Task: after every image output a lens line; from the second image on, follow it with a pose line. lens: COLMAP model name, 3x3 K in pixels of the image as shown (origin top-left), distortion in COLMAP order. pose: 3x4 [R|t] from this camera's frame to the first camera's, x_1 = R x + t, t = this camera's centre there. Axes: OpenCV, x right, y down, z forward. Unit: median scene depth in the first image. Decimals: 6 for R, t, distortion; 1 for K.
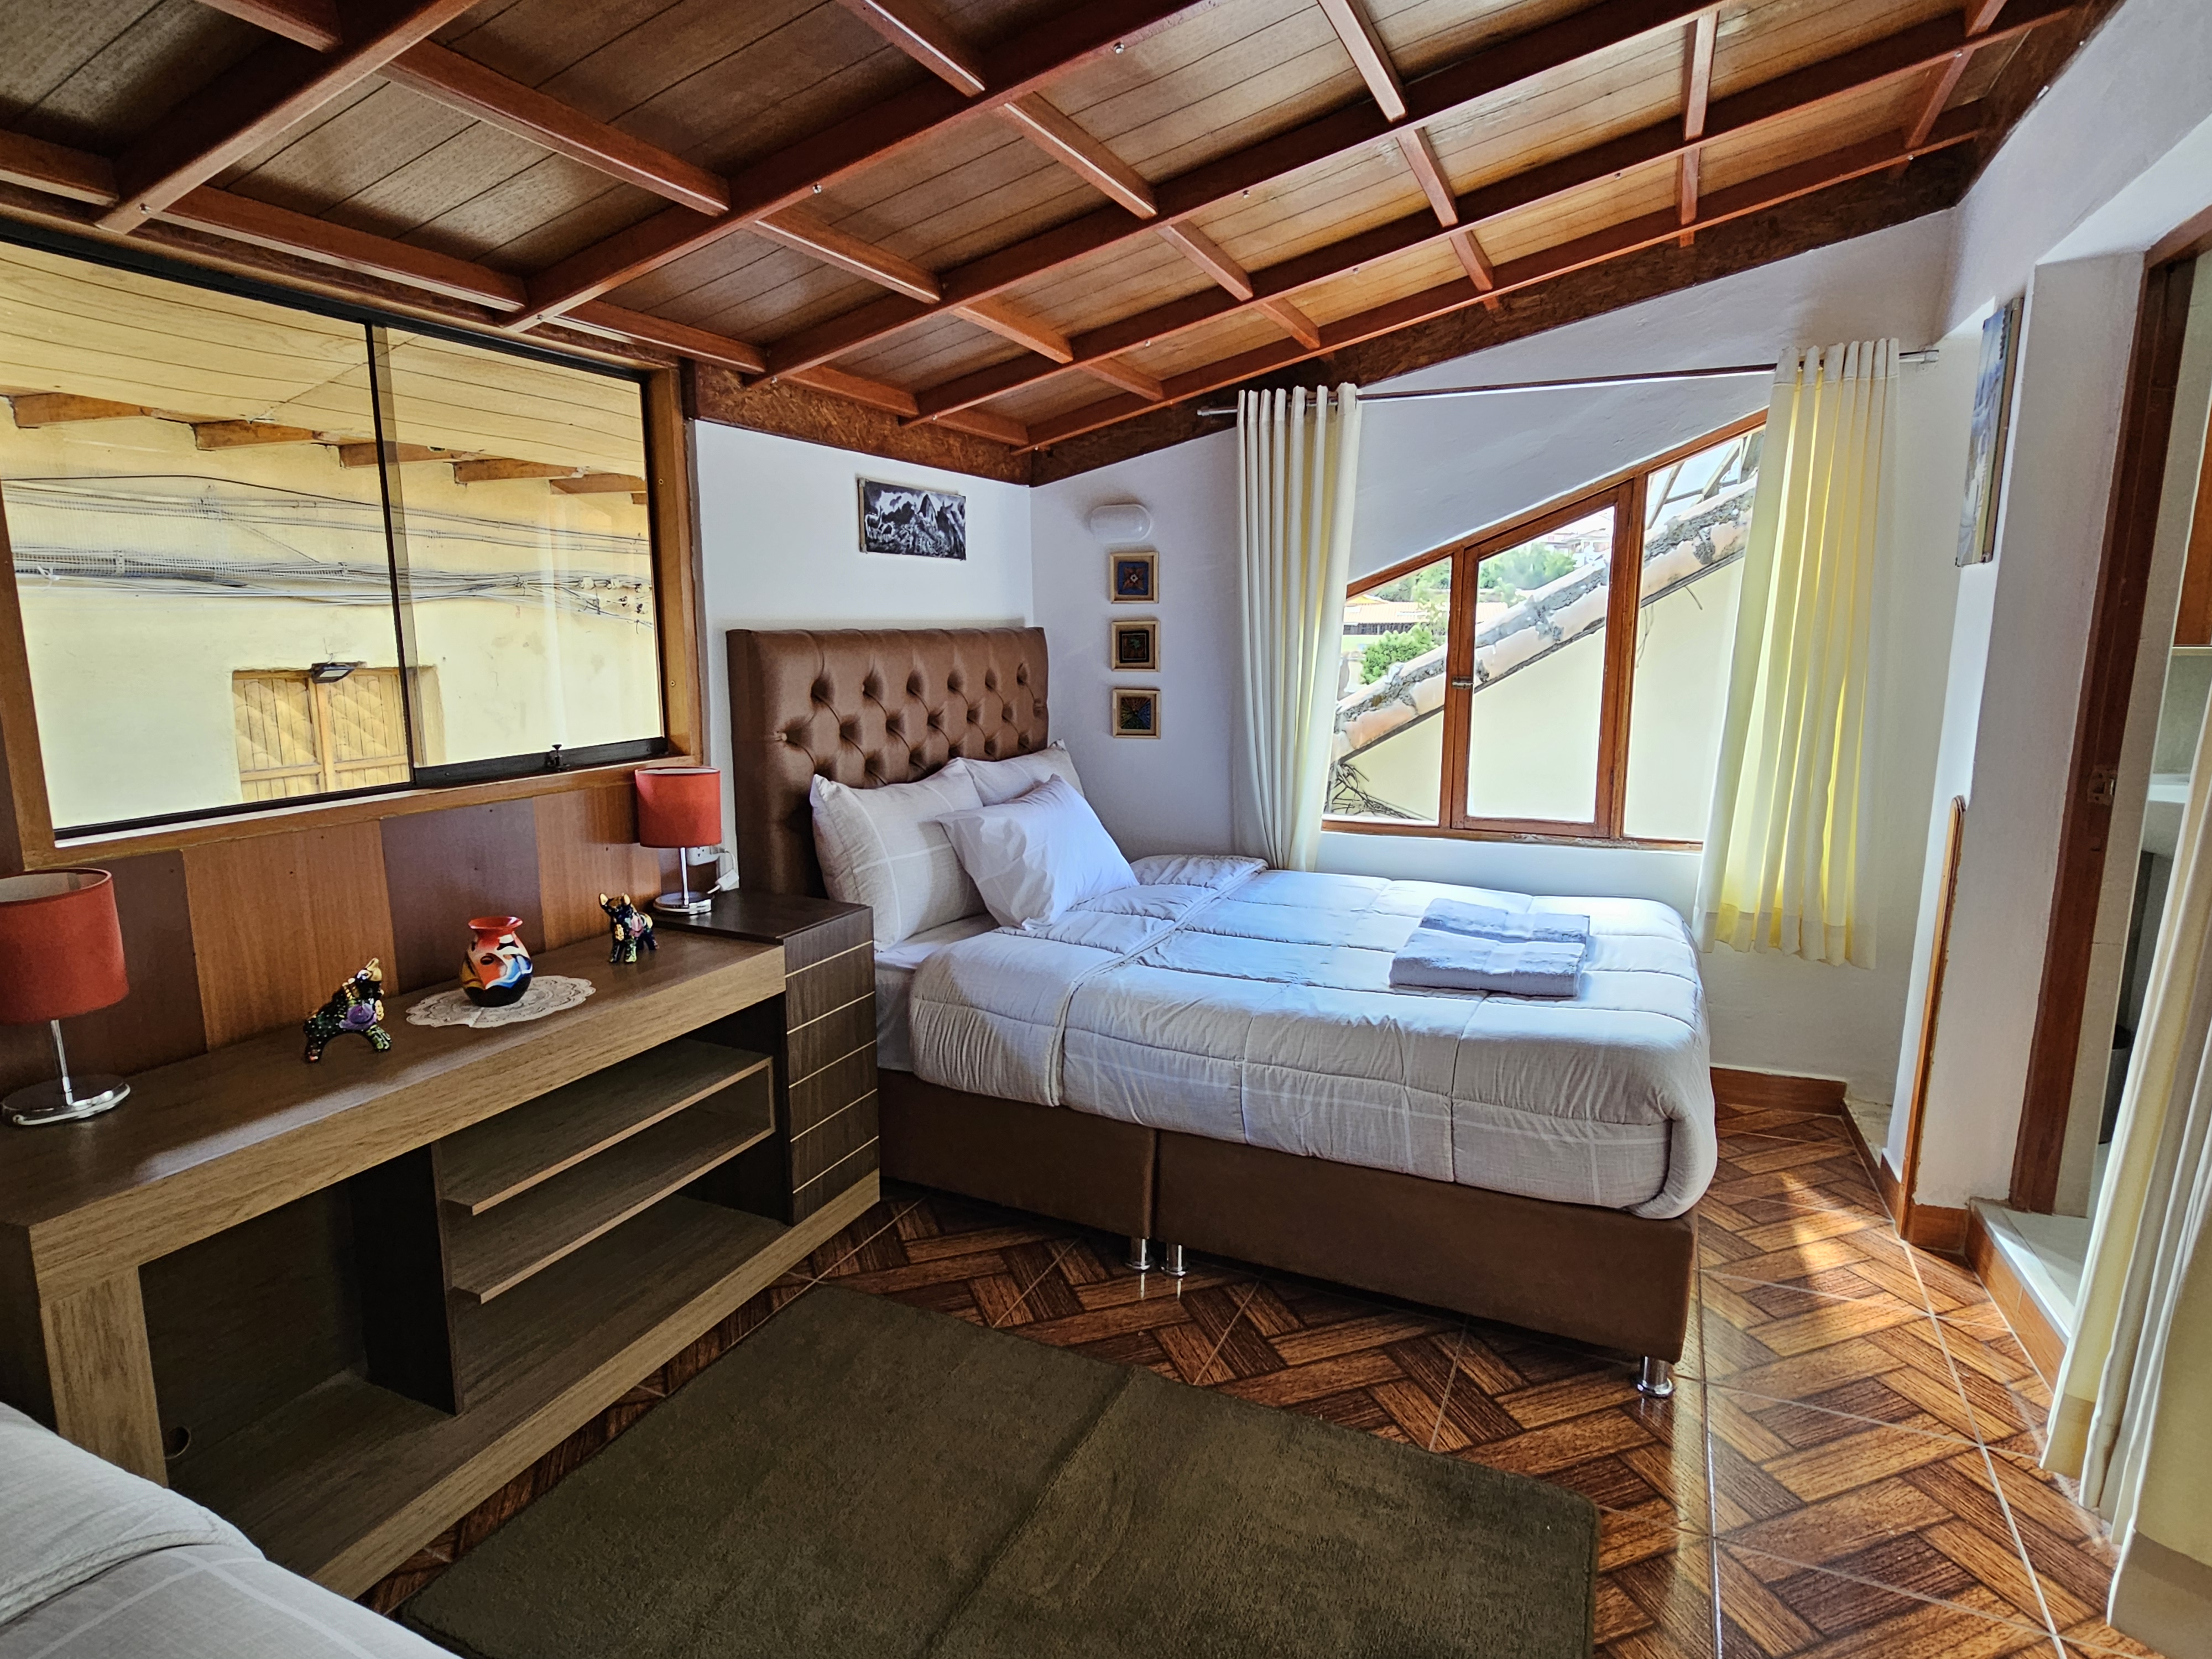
lens RADIAL K [[1191.0, 0, 1106.0], [0, 1191.0, 829.5], [0, 0, 1]] dist [0.002203, -0.001373]
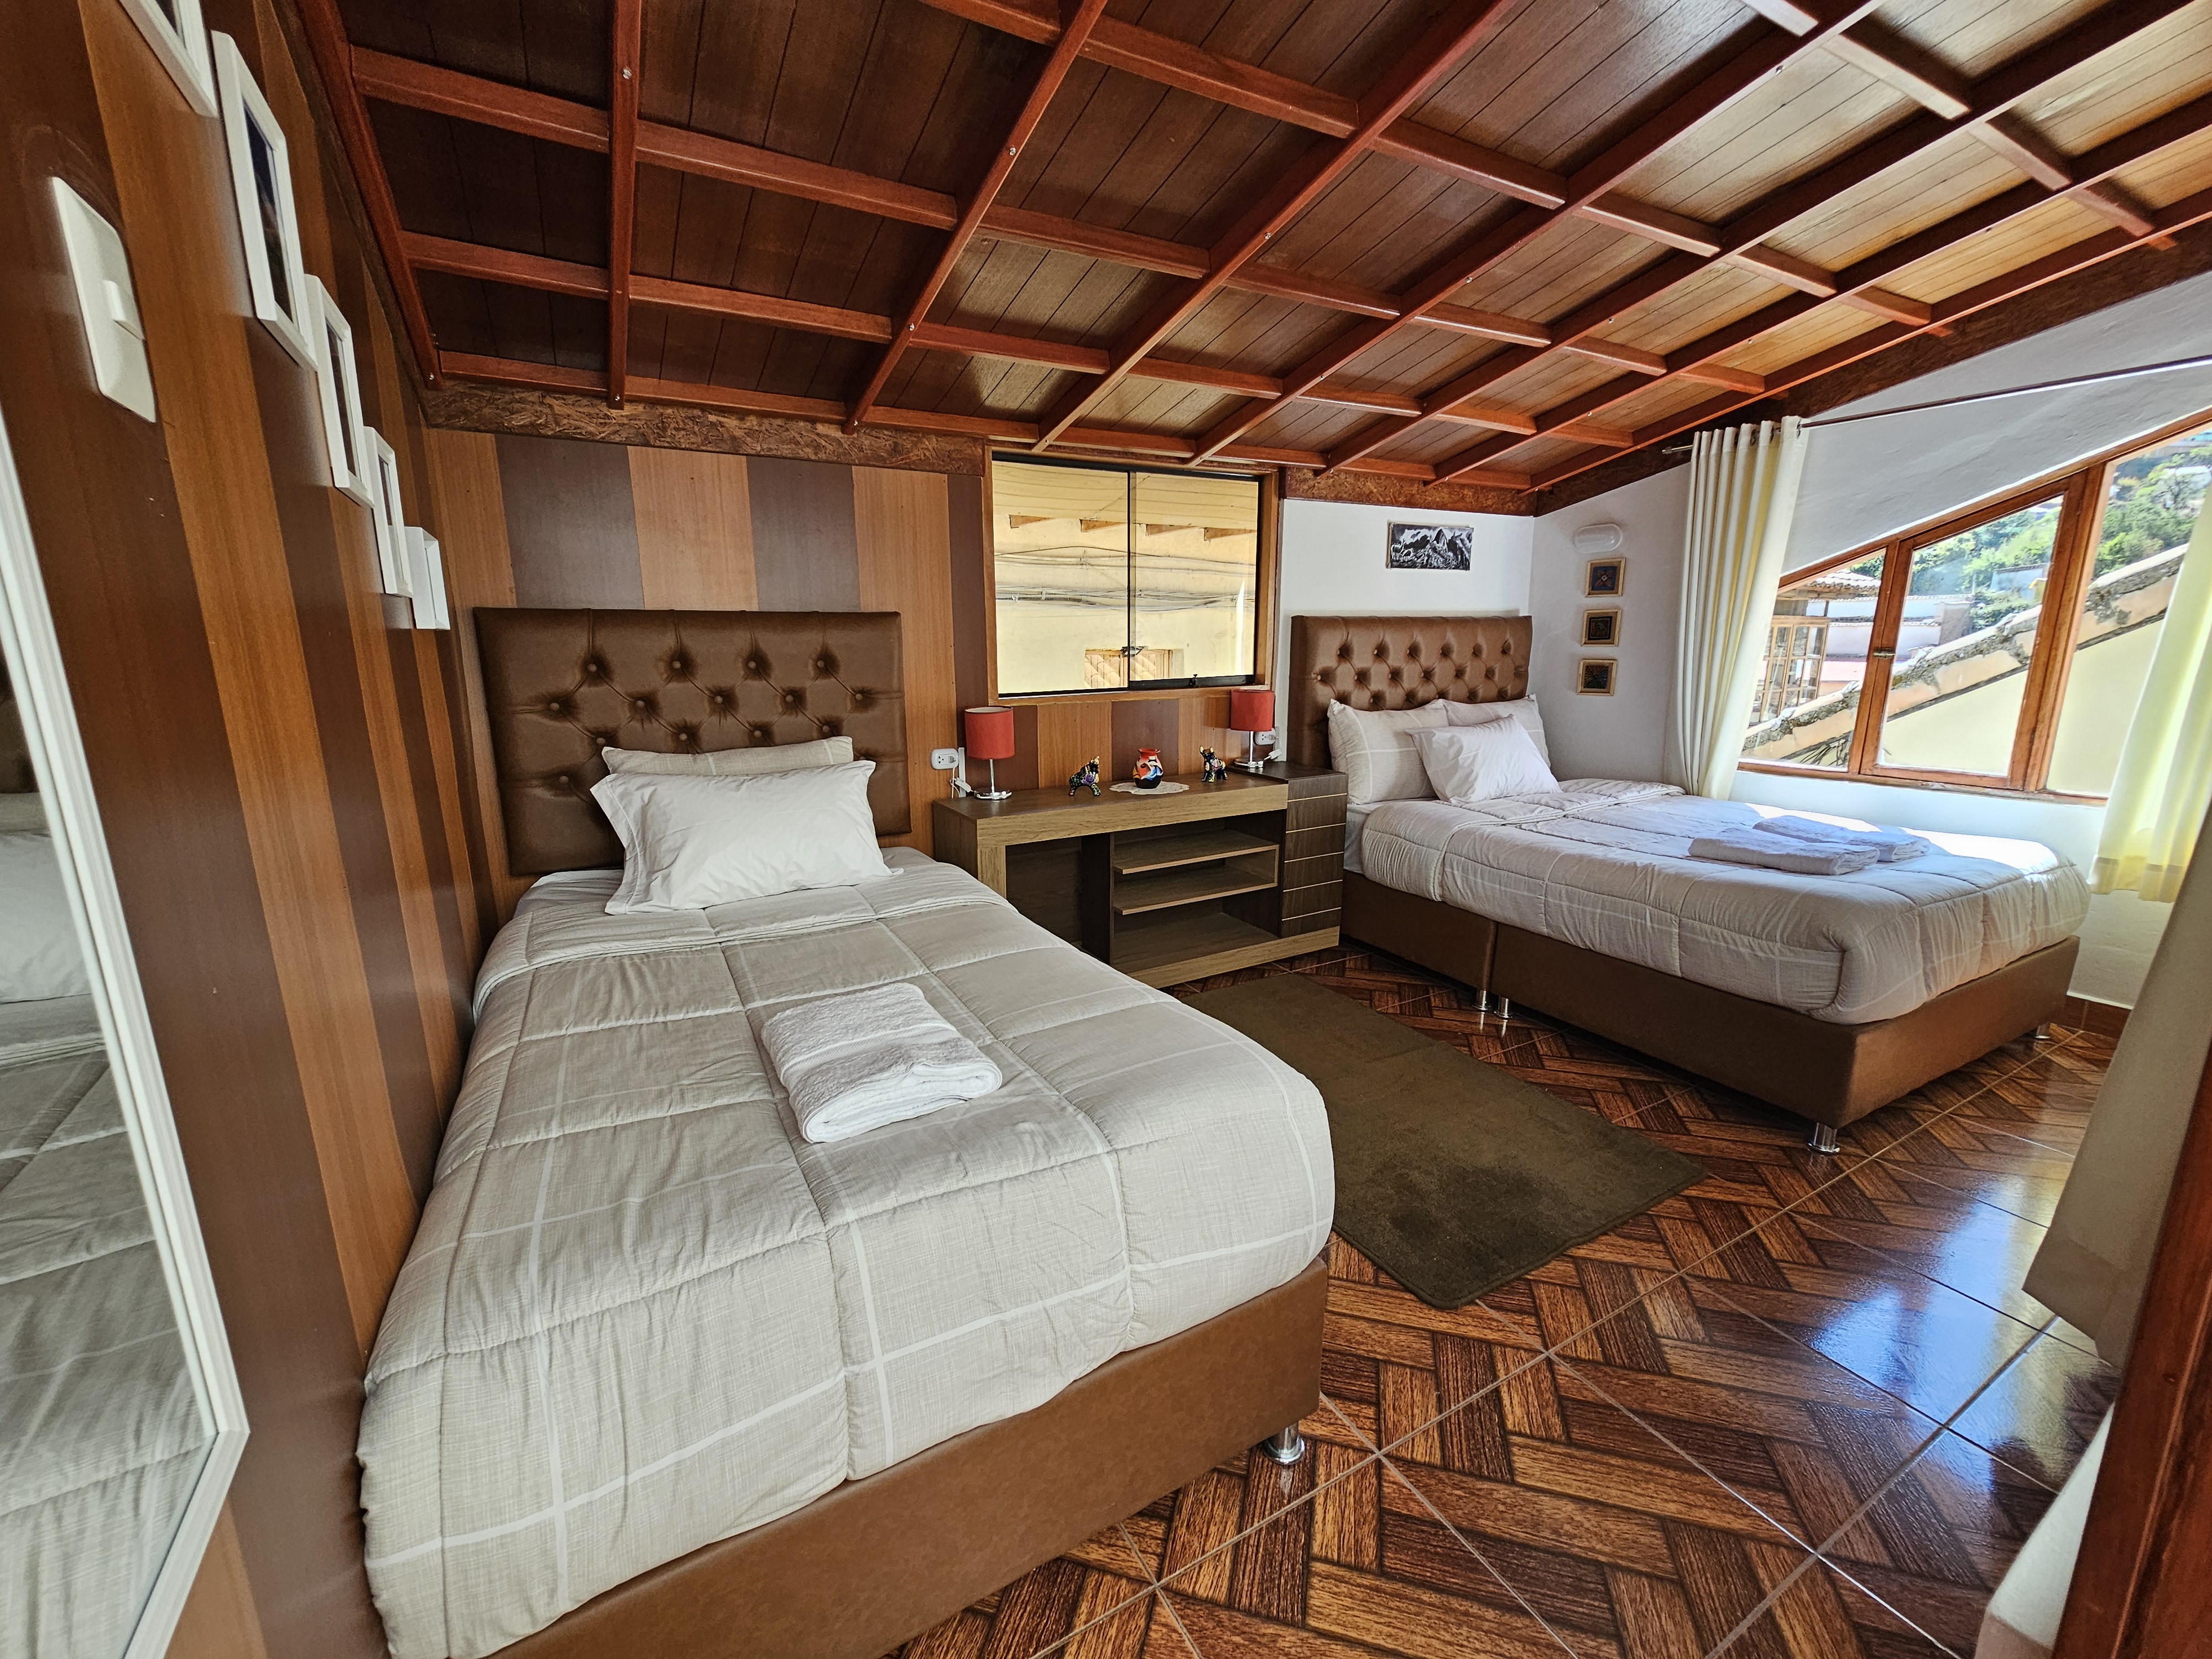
lens RADIAL K [[931.4, 0, 1106.0], [0, 931.4, 829.5], [0, 0, 1]] dist [-0.001130, -0.000791]
pose [[0.807914, 0.112572, -0.578448, 0.284364], [-0.091601, 0.993644, 0.065434, 0.080729], [0.582137, 0.000122, 0.813090, -0.283896]]
